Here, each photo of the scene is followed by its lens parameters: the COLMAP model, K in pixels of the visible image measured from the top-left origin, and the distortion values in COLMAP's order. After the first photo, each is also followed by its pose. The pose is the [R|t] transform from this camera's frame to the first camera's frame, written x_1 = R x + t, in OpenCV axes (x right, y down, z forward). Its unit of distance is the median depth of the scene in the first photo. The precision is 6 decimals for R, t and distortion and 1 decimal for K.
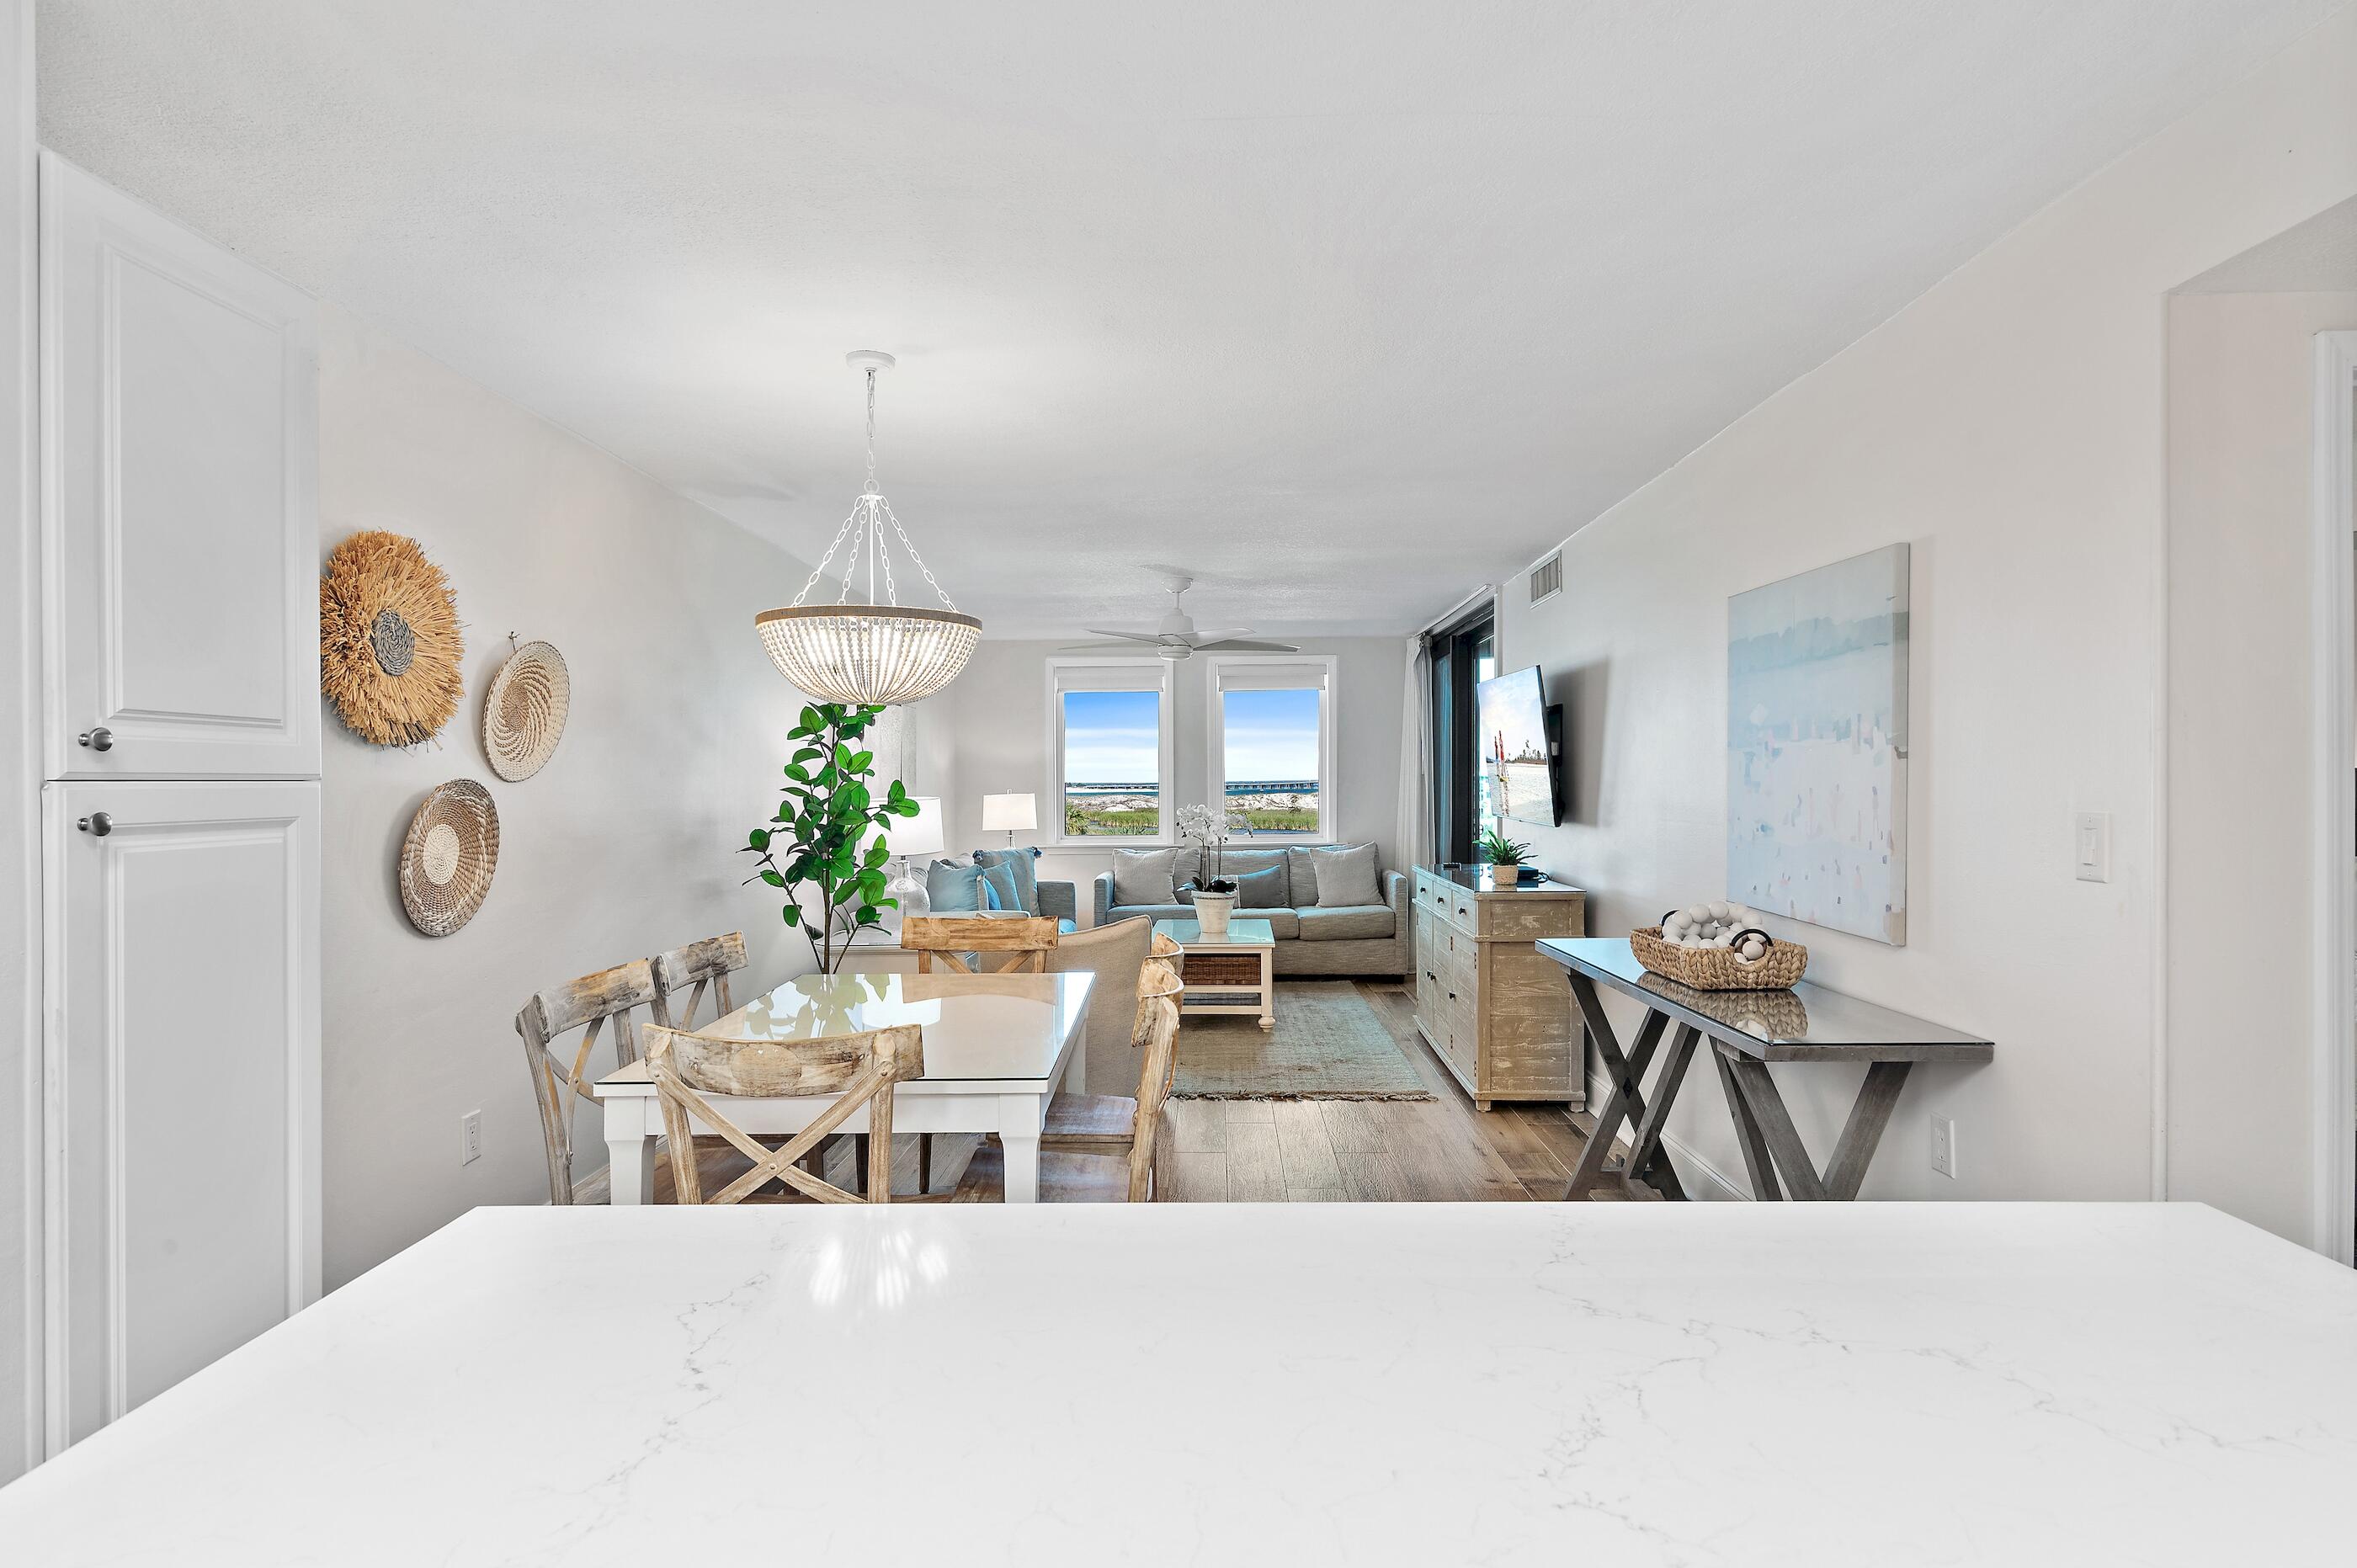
lens RADIAL K [[1269.6, 0, 1178.5], [0, 1269.6, 784.0], [0, 0, 1]] dist [0.000307, -0.000067]
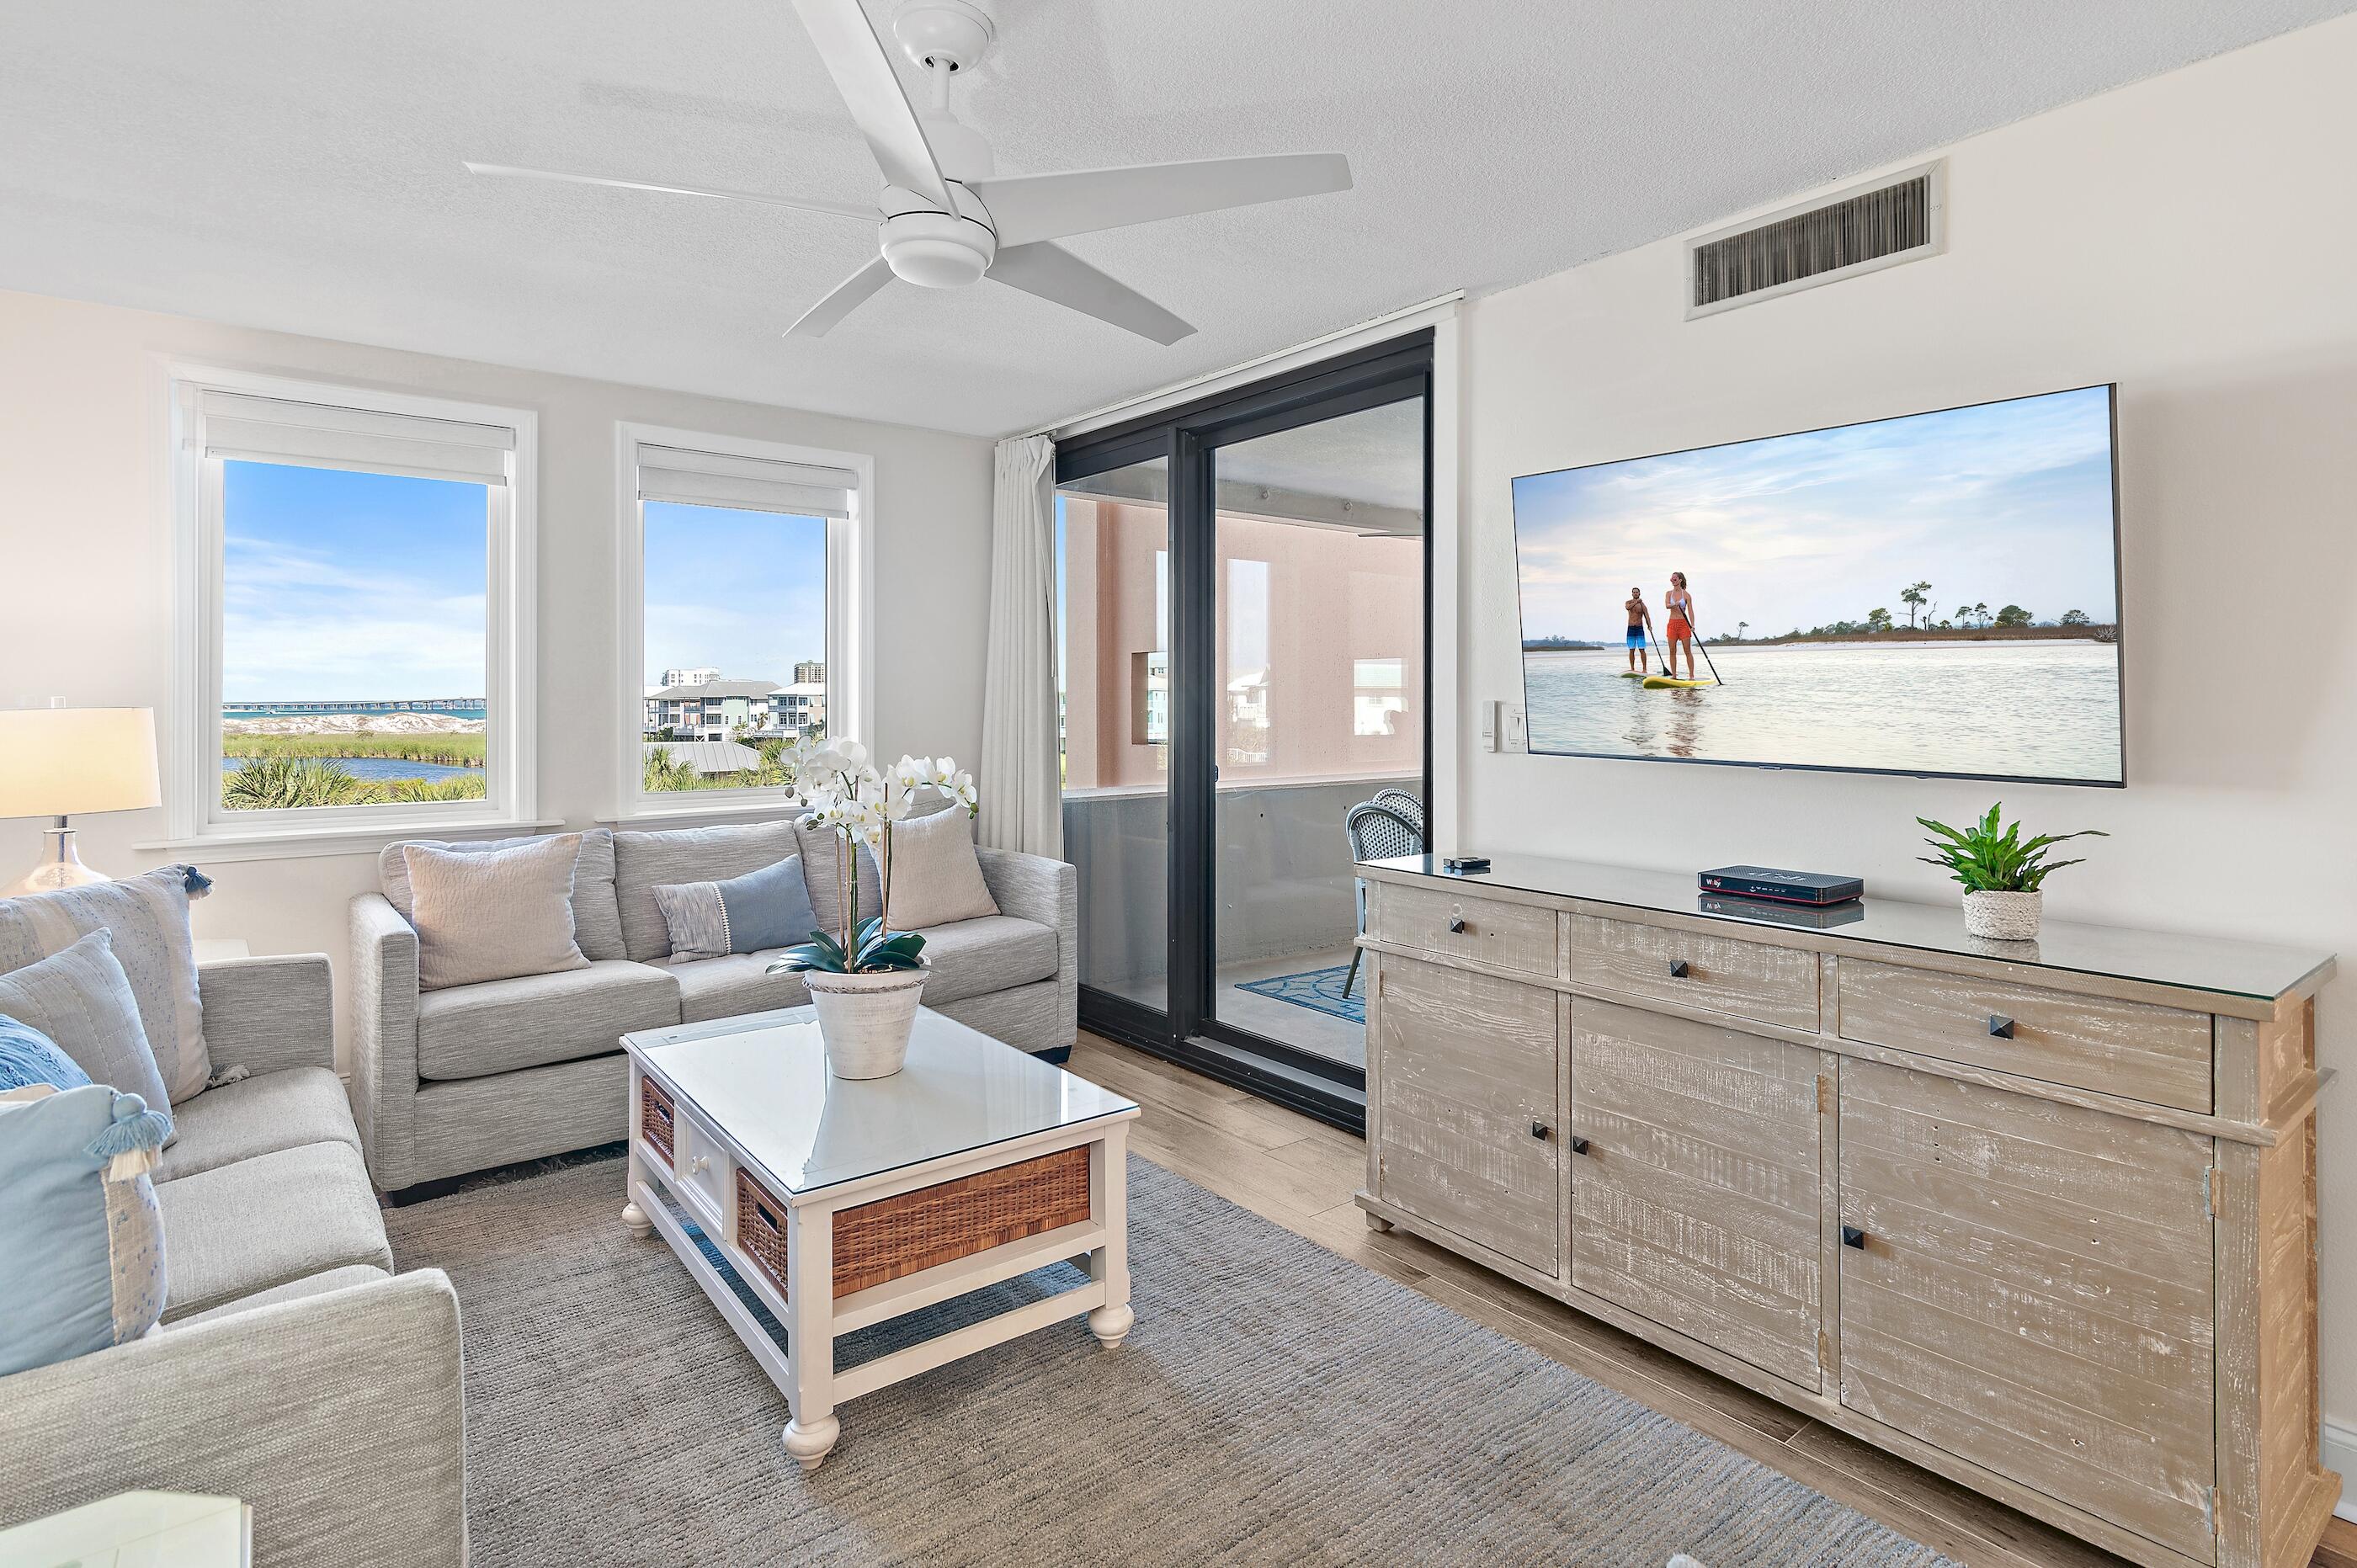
lens RADIAL K [[1186.3, 0, 1190.2], [0, 1186.3, 689.9], [0, 0, 1]] dist [0.000849, -0.000297]
pose [[0.766199, 0.013247, 0.642467, -0.106343], [-0.004674, 0.999876, -0.015041, 0.005466], [-0.642587, 0.008522, 0.766166, 0.552091]]
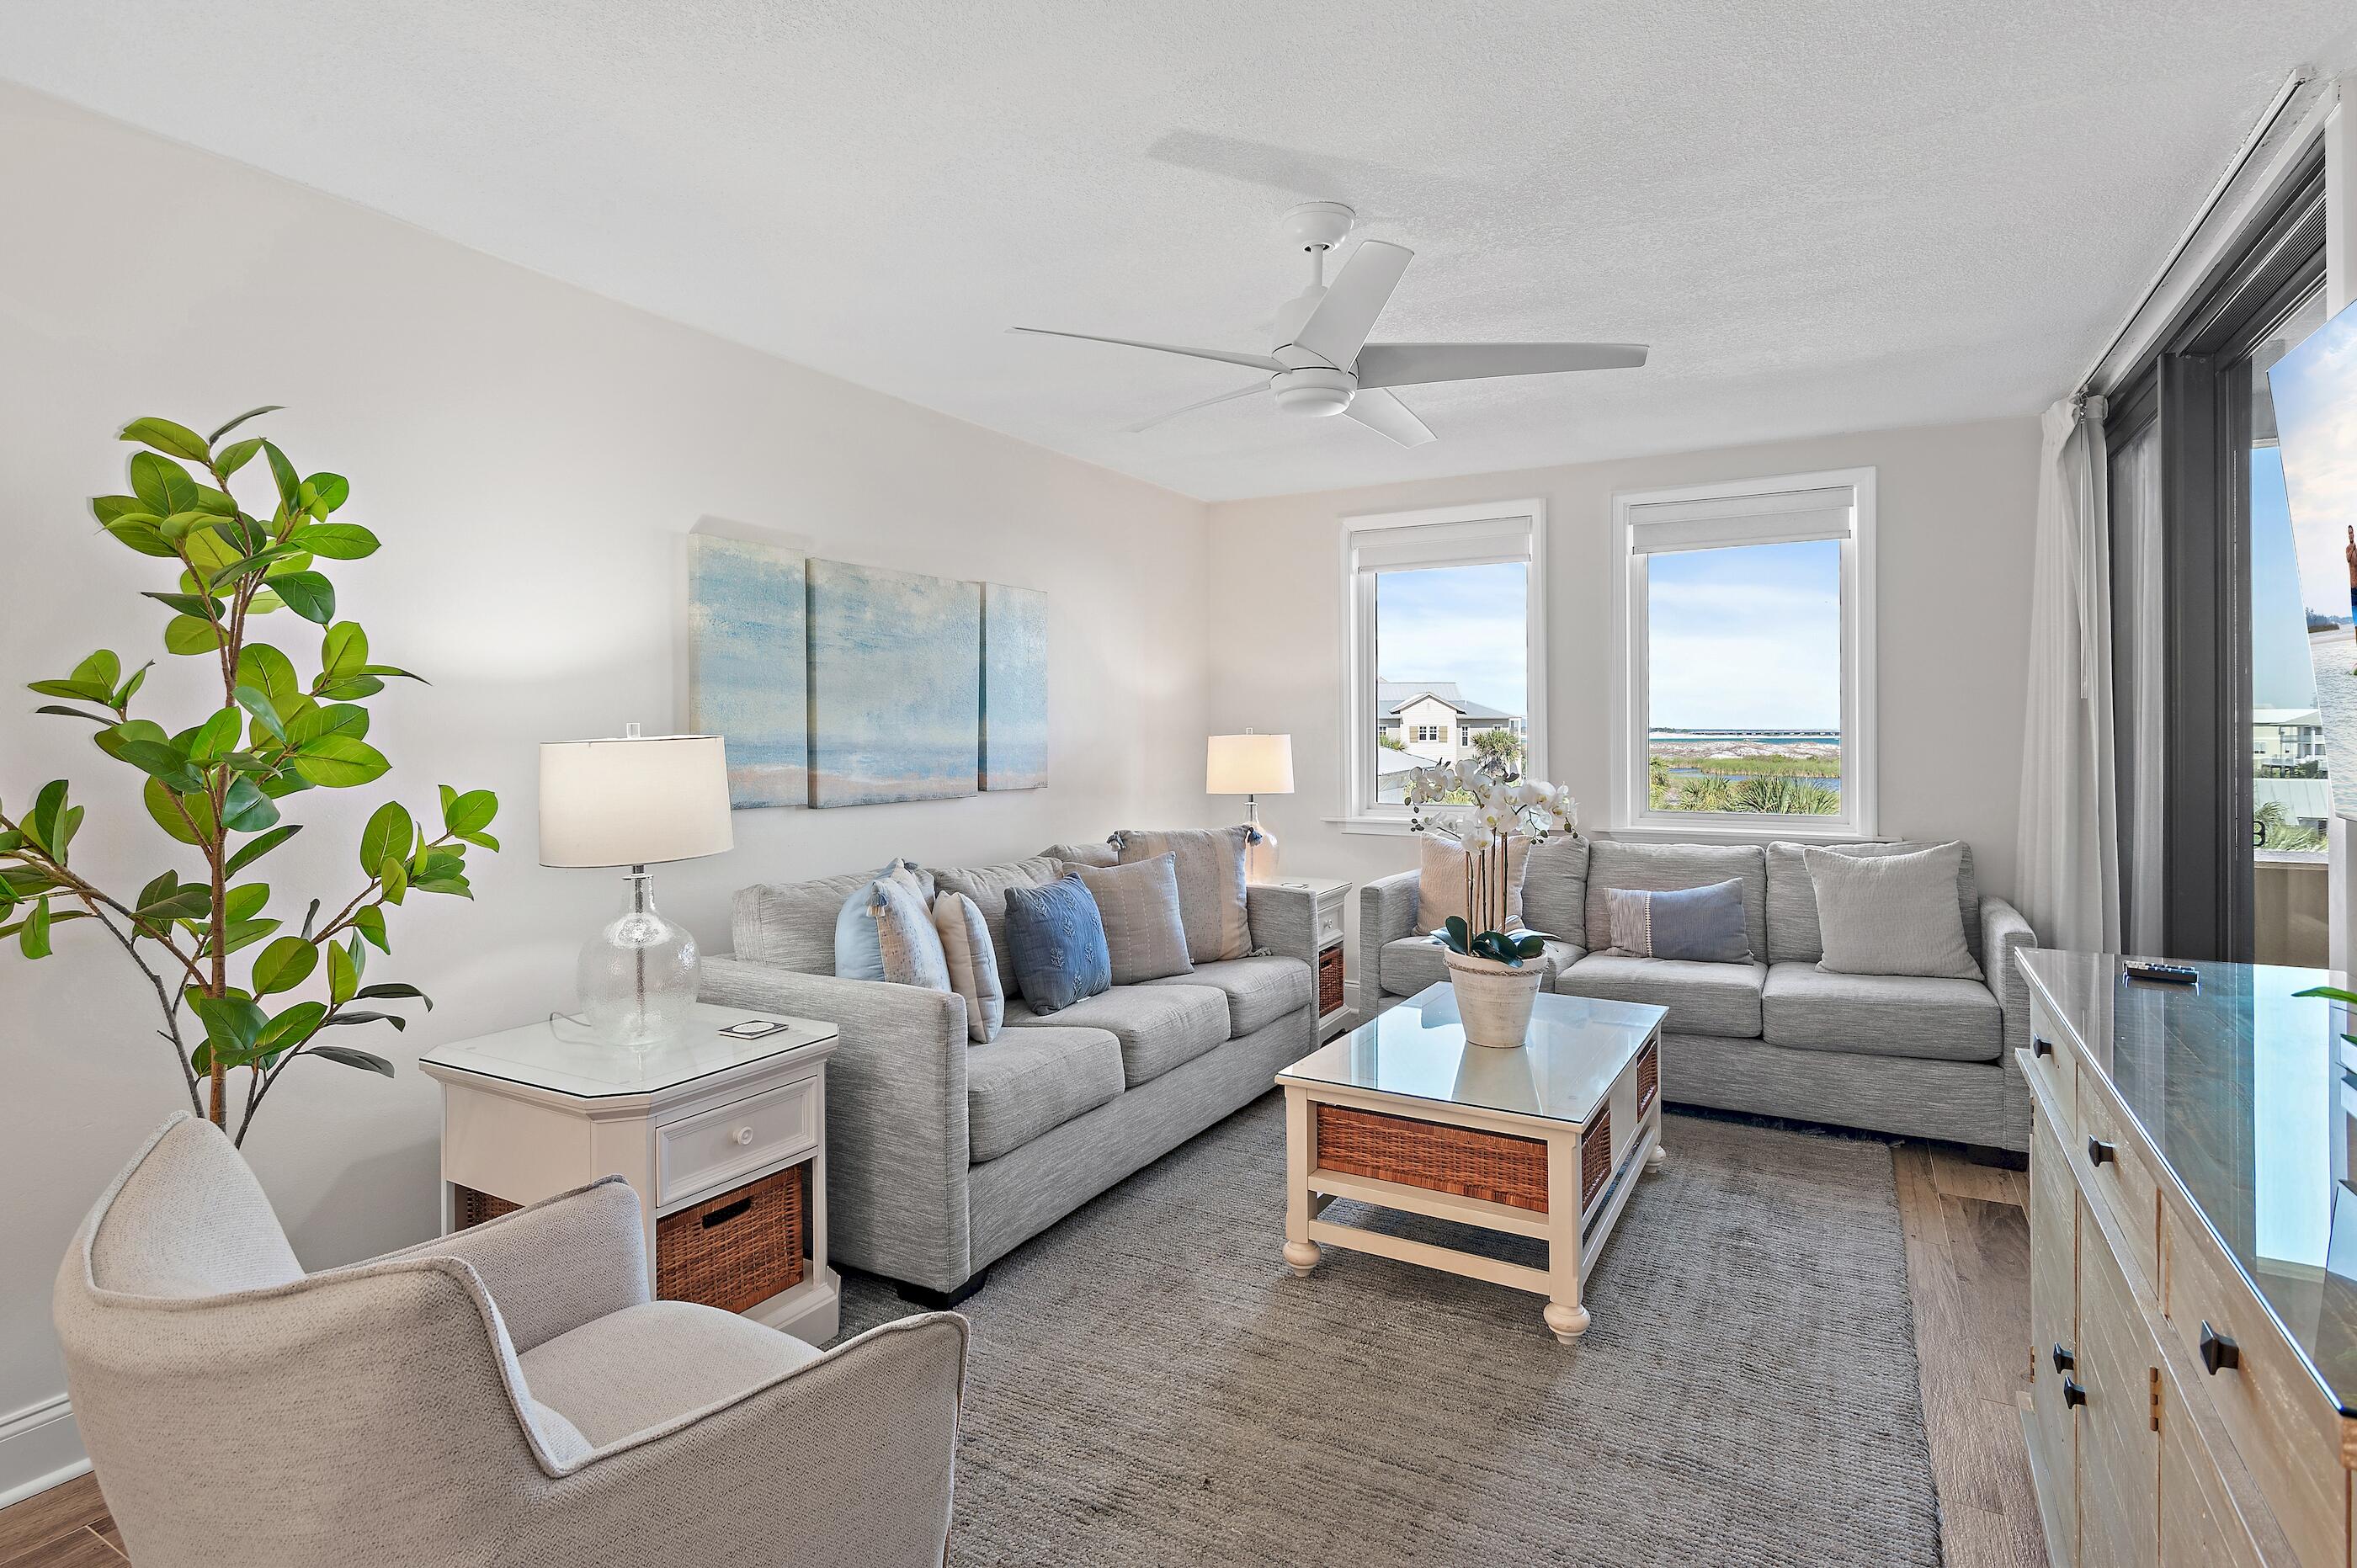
lens RADIAL K [[1174.1, 0, 1167.9], [0, 1174.1, 714.1], [0, 0, 1]] dist [-0.001738, -0.001319]
pose [[0.882182, -0.001677, -0.470905, 0.101540], [-0.004085, 0.999929, -0.011212, 0.003757], [0.470890, 0.011815, 0.882113, 0.478158]]
